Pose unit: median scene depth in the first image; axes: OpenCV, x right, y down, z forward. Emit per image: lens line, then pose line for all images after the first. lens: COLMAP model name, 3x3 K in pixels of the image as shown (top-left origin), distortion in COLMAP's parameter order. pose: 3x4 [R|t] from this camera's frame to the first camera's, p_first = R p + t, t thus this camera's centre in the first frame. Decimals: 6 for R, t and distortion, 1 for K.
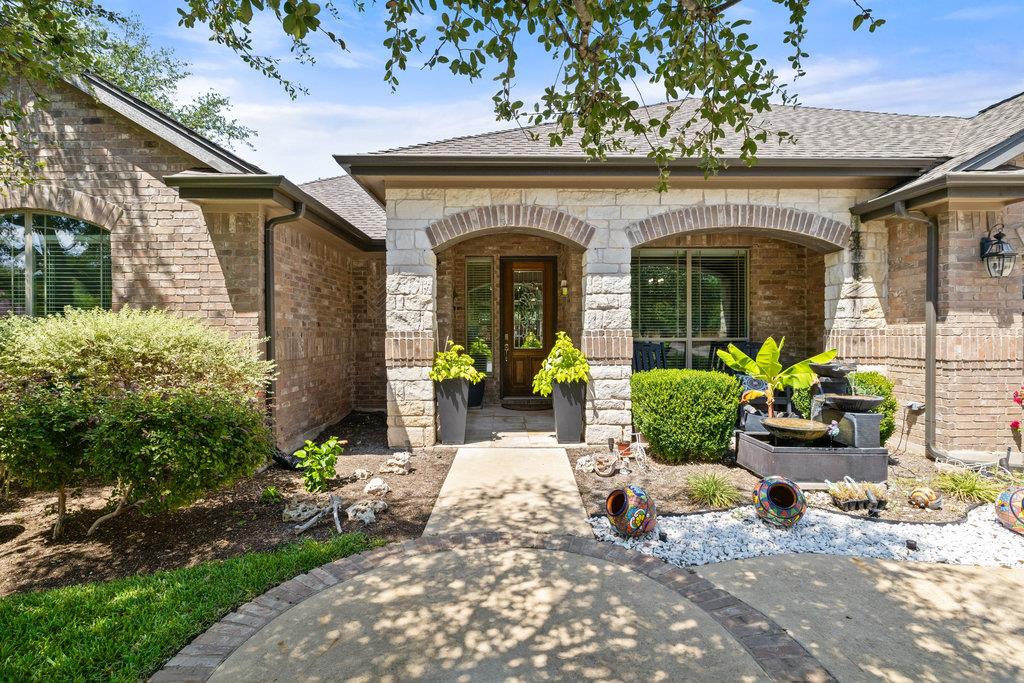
lens RADIAL K [[493.5, 0, 513.0], [0, 493.5, 334.7], [0, 0, 1]] dist [-0.002290, 0.000188]
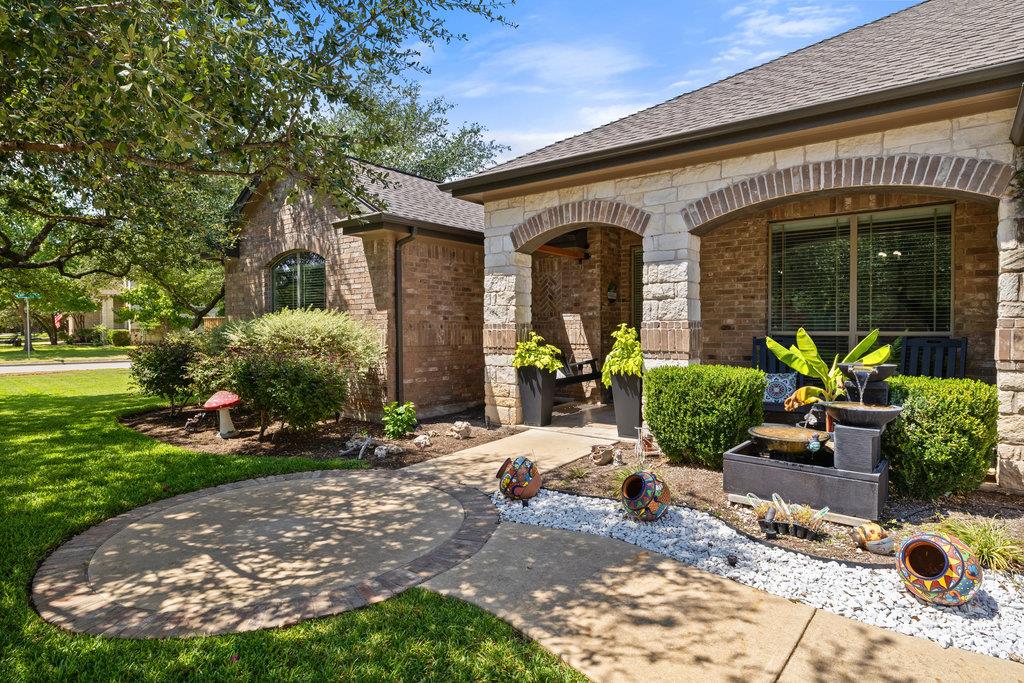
lens RADIAL K [[573.9, 0, 508.8], [0, 573.9, 332.8], [0, 0, 1]] dist [0.000895, 0.000579]
pose [[0.776073, 0.006861, -0.630605, 0.657201], [-0.003655, 0.999973, 0.006382, 0.005982], [0.630632, -0.002648, 0.776078, -0.031524]]
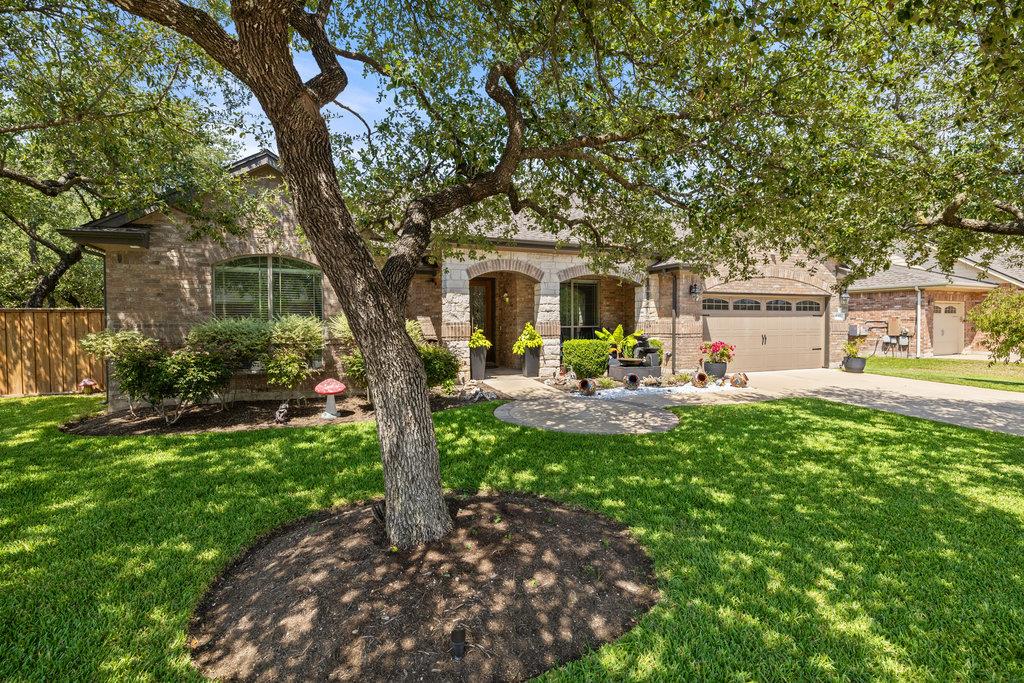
lens RADIAL K [[493.5, 0, 513.0], [0, 493.5, 334.7], [0, 0, 1]] dist [-0.002290, 0.000188]
pose [[0.924006, -0.010074, 0.382245, -0.754393], [0.004018, 0.999853, 0.016639, 0.009870], [-0.382357, -0.013838, 0.923911, -0.873675]]
